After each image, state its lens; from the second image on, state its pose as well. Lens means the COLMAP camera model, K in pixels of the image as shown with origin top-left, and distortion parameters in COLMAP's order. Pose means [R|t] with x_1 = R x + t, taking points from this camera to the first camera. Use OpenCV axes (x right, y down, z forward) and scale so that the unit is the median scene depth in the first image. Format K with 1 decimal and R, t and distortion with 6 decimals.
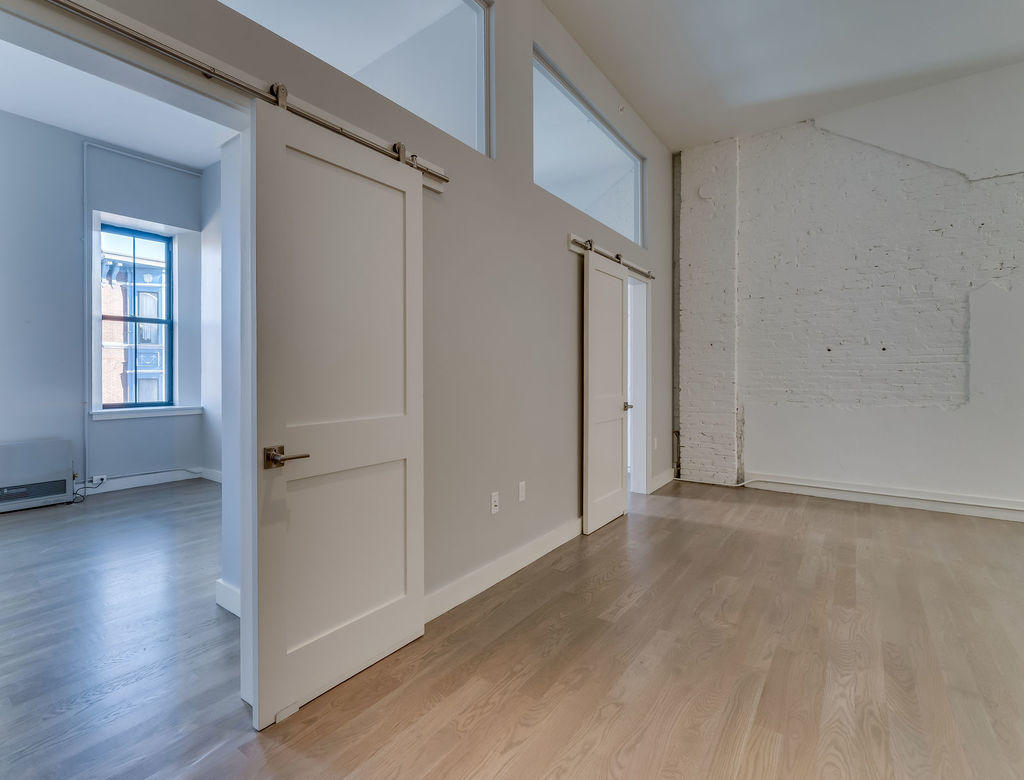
lens RADIAL K [[497.5, 0, 400.4], [0, 497.5, 373.3], [0, 0, 1]] dist [-0.008237, 0.000123]
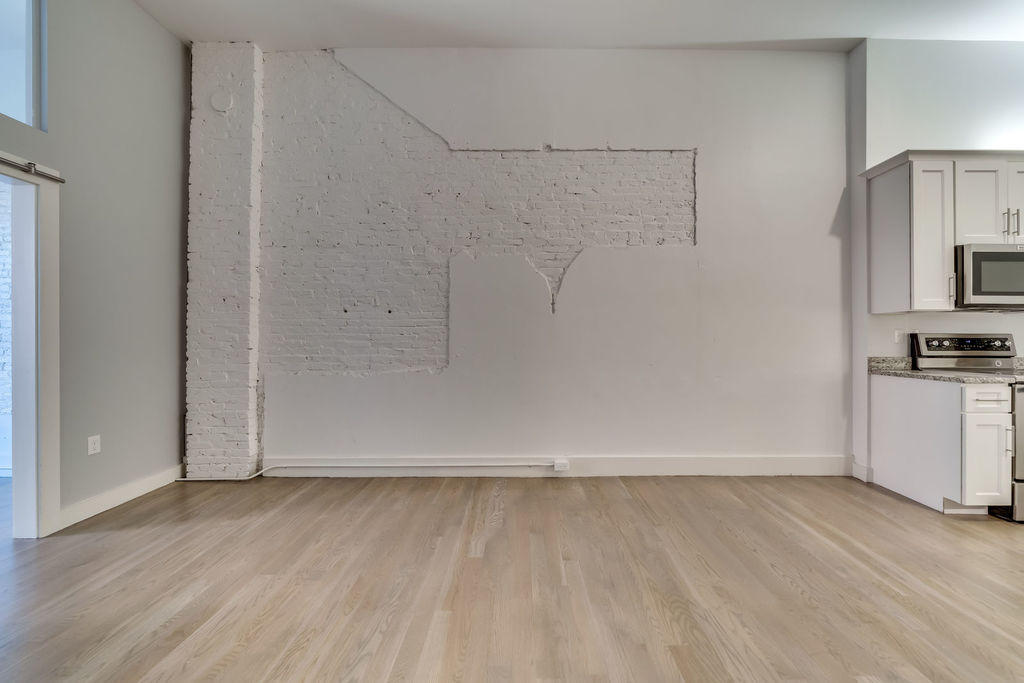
lens RADIAL K [[374.8, 0, 522.7], [0, 374.8, 338.4], [0, 0, 1]] dist [-0.001663, -0.000002]
pose [[0.732647, 0.000642, 0.680609, 0.585706], [-0.000406, 1.000000, -0.000507, 0.002579], [-0.680609, 0.000095, 0.732647, 0.258326]]
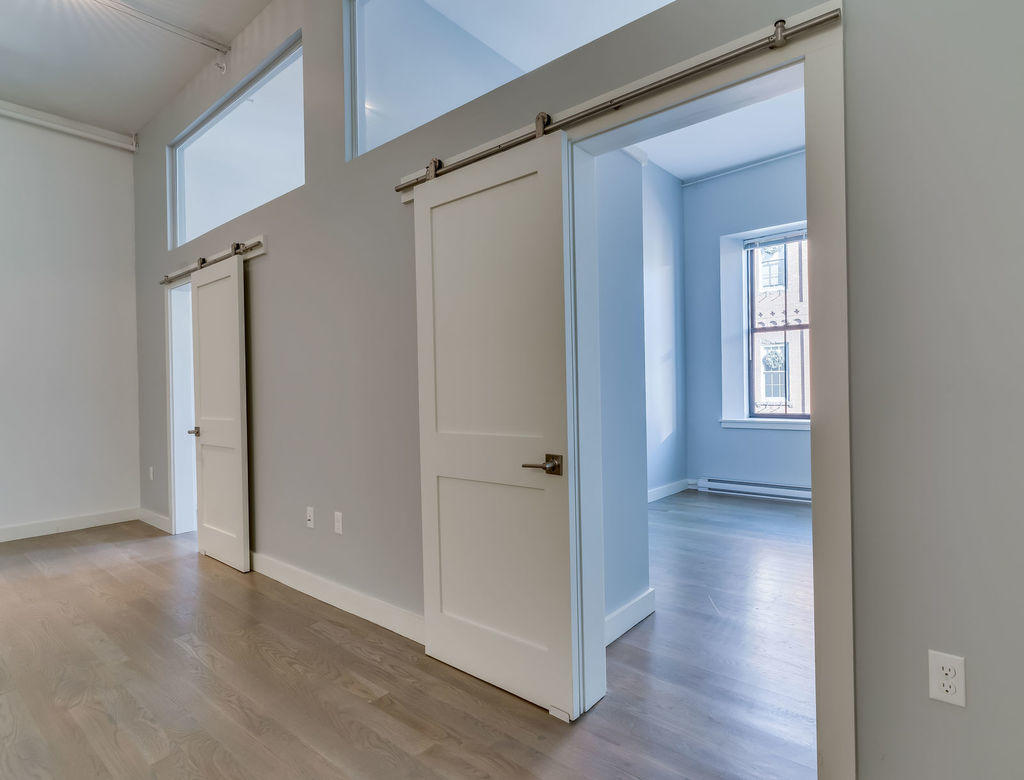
lens RADIAL K [[523.7, 0, 575.7], [0, 523.7, 388.5], [0, 0, 1]] dist [0.002361, 0.000186]
pose [[0.108574, -0.000545, -0.994088, 0.734597], [0.018807, 0.999822, 0.001506, 0.001084], [0.993910, -0.018860, 0.108565, 0.791582]]
